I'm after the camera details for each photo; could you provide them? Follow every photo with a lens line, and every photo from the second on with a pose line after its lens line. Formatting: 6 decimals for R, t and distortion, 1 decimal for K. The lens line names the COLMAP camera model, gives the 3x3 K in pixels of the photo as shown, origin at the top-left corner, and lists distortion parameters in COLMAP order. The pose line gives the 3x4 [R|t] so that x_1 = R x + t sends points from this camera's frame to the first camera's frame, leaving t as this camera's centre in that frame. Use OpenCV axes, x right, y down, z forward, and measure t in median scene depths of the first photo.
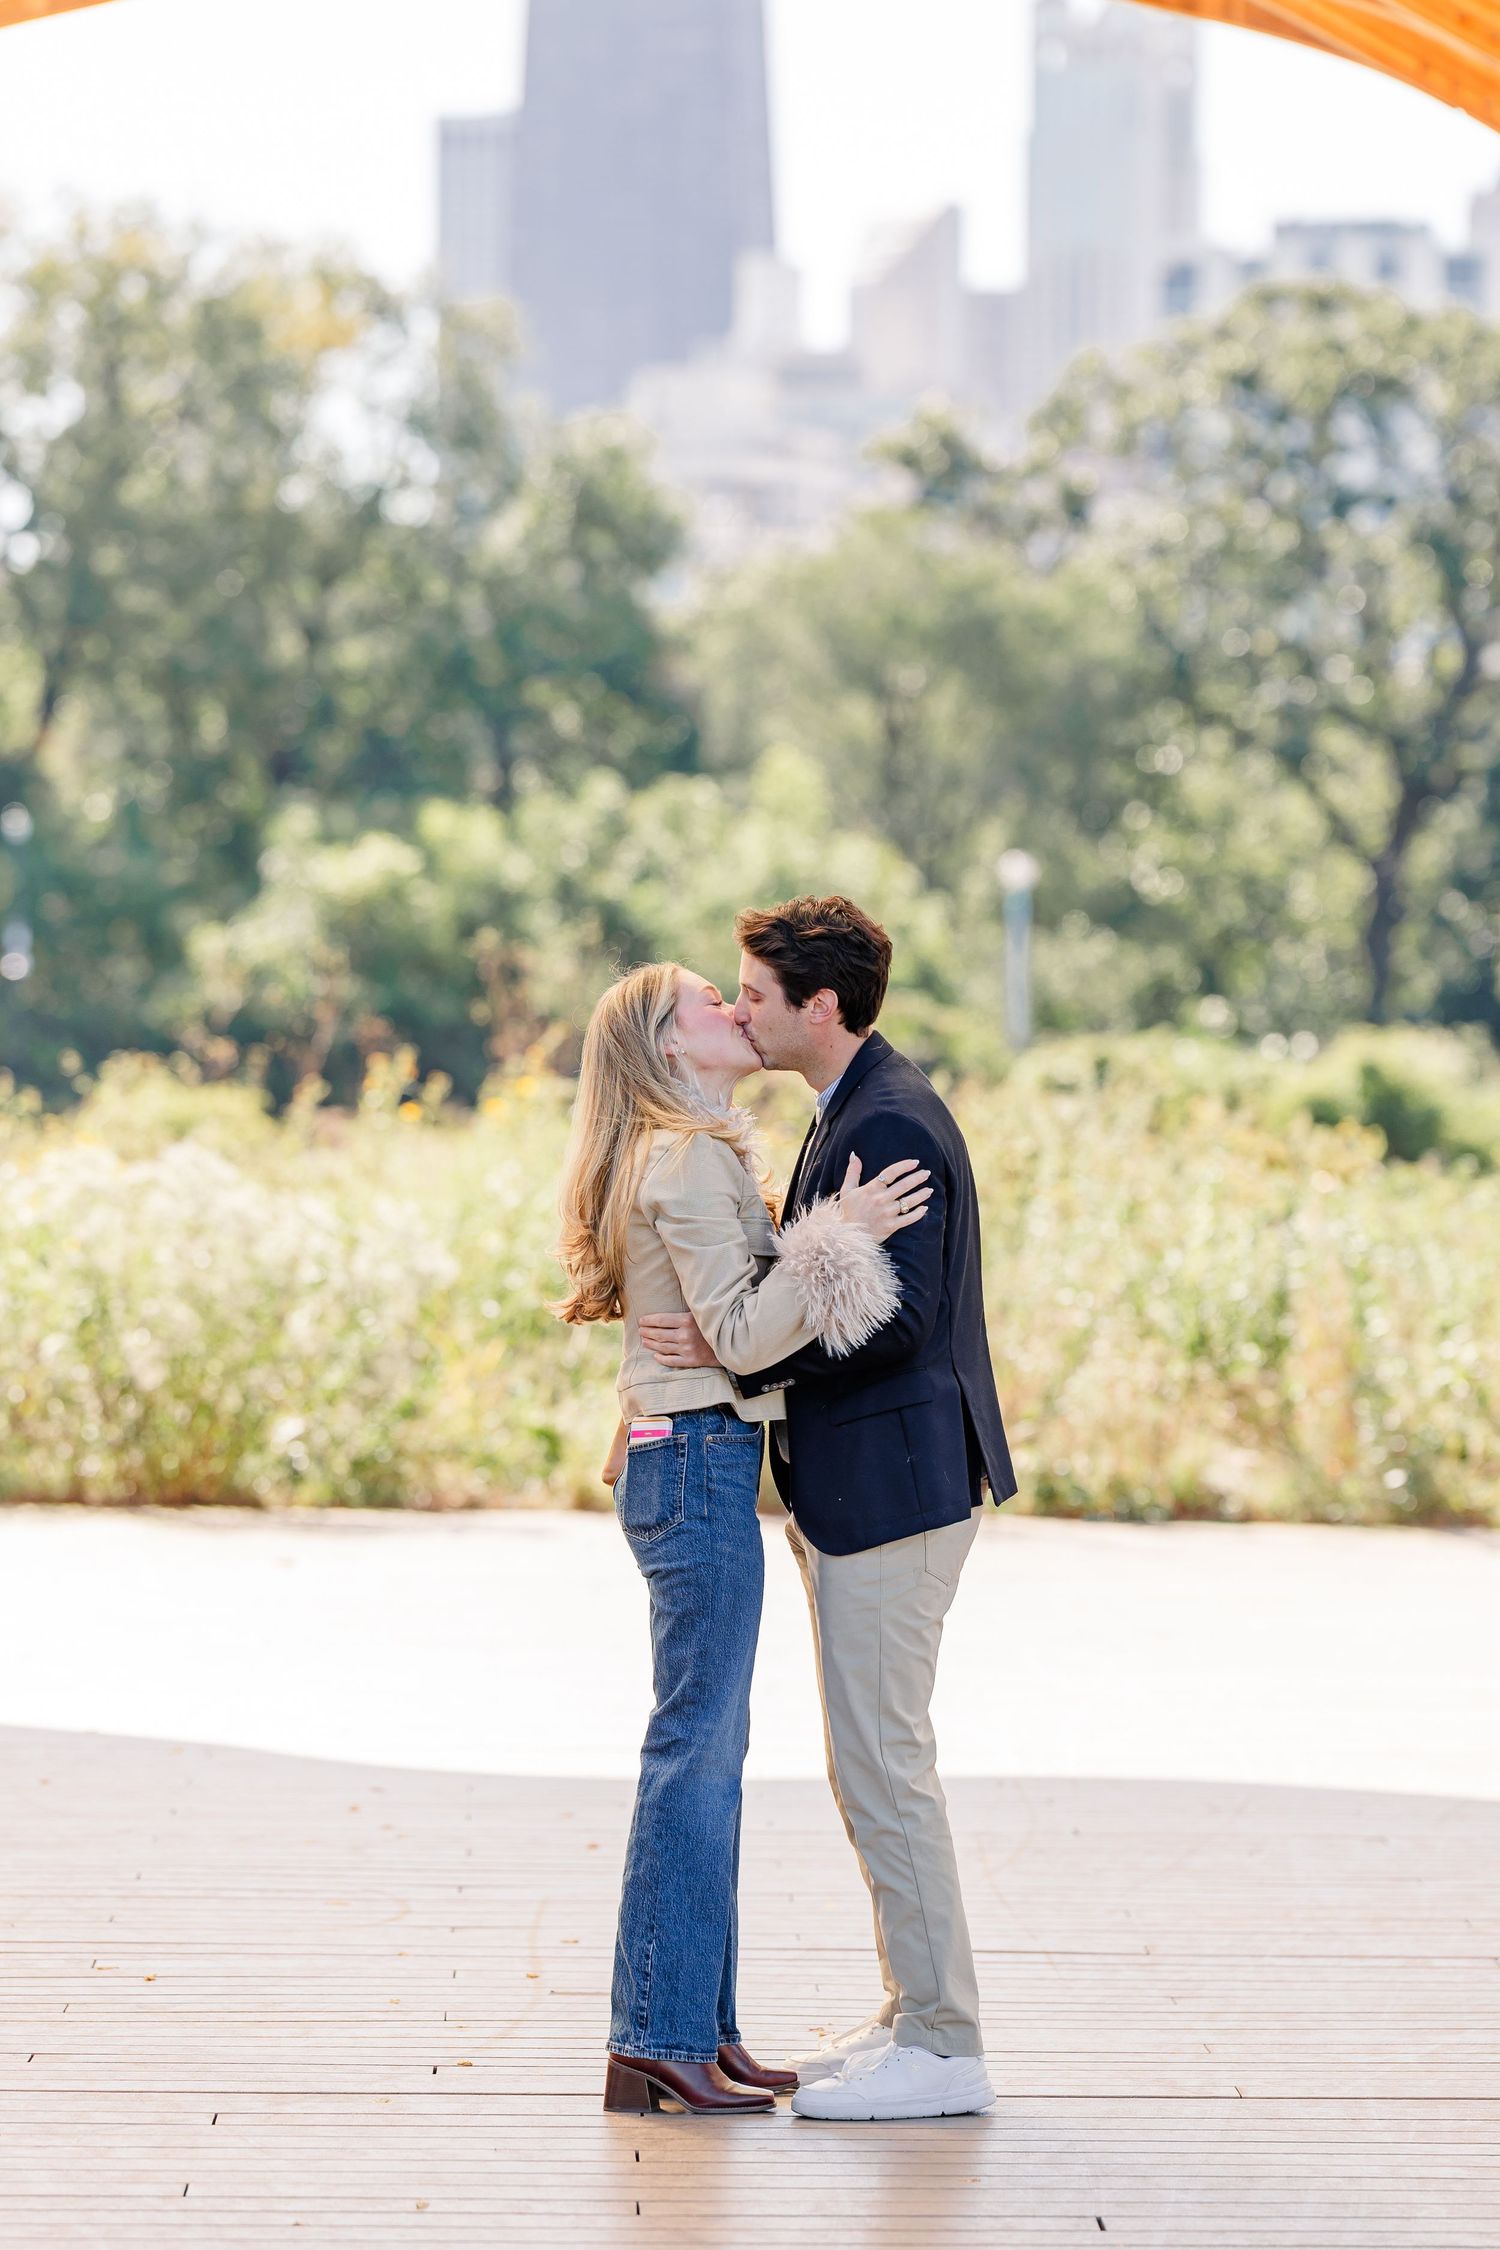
lens RADIAL K [[8508.7, 0, 911.5], [0, 8508.7, 1274.3], [0, 0, 1]] dist [-0.624435, 0.426271]
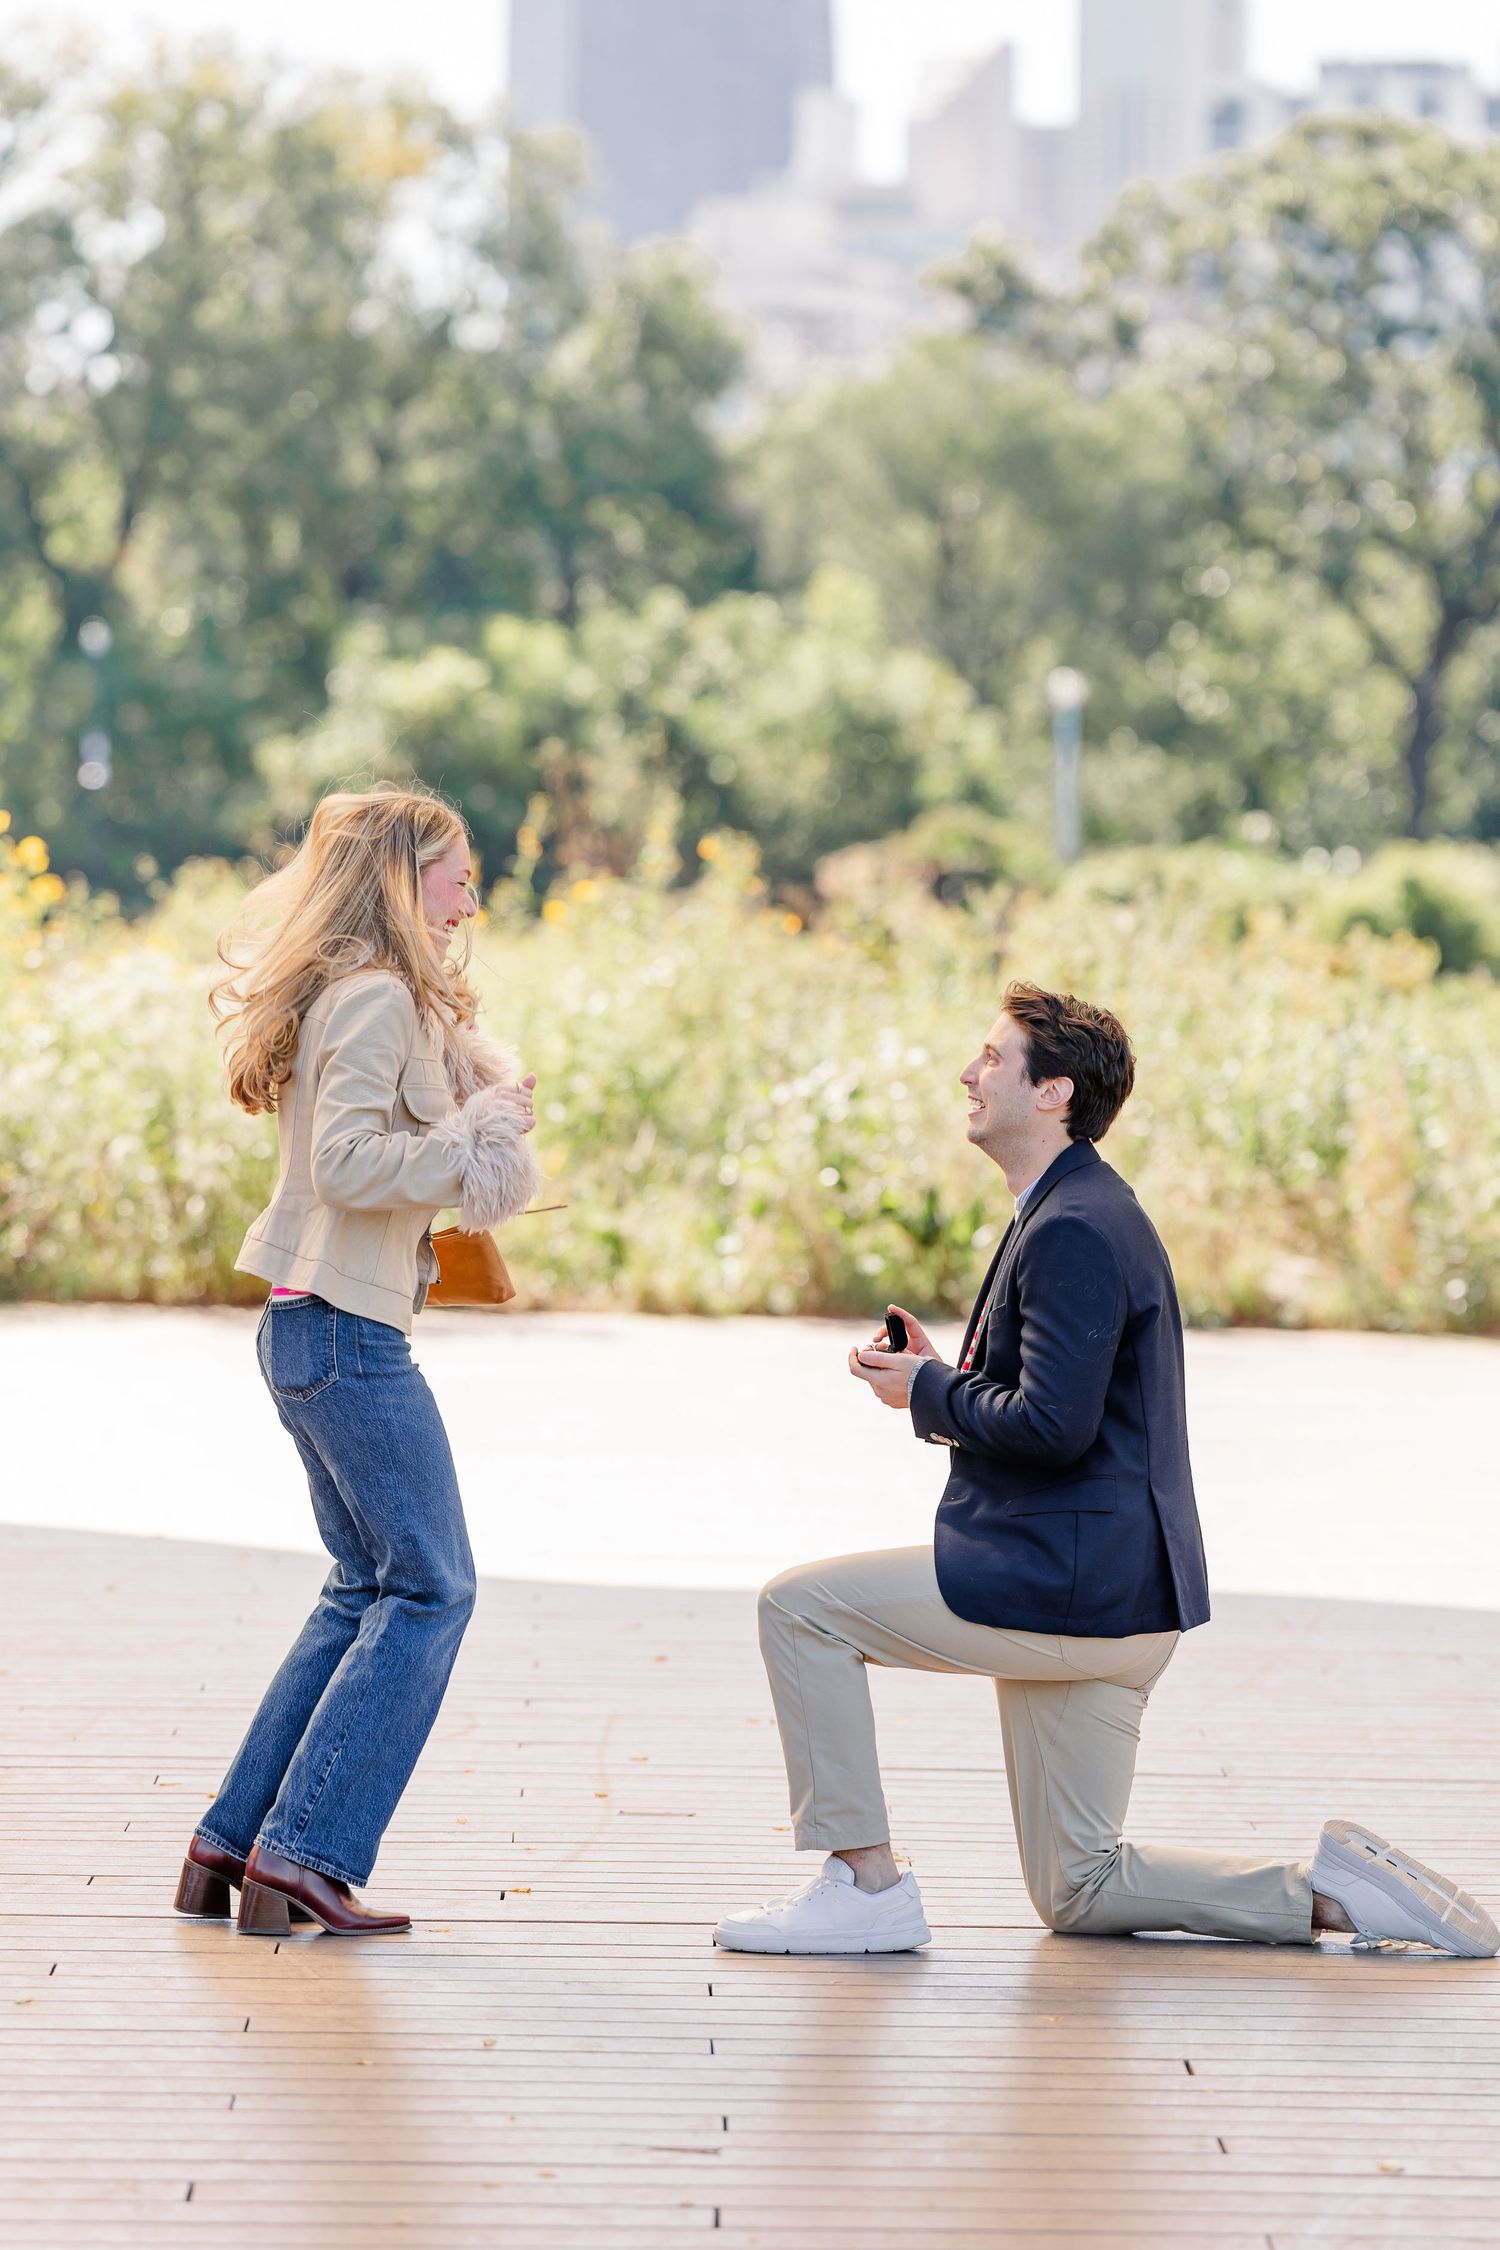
lens RADIAL K [[10263.1, 0, 750.0], [0, 10263.1, 1125.0], [0, 0, 1]] dist [-1.138000, -5.040498]
pose [[0.999317, 0.006746, -0.036343, 0.019141], [-0.006701, 0.999977, 0.001365, 0.003908], [0.036352, -0.001120, 0.999338, -0.236054]]
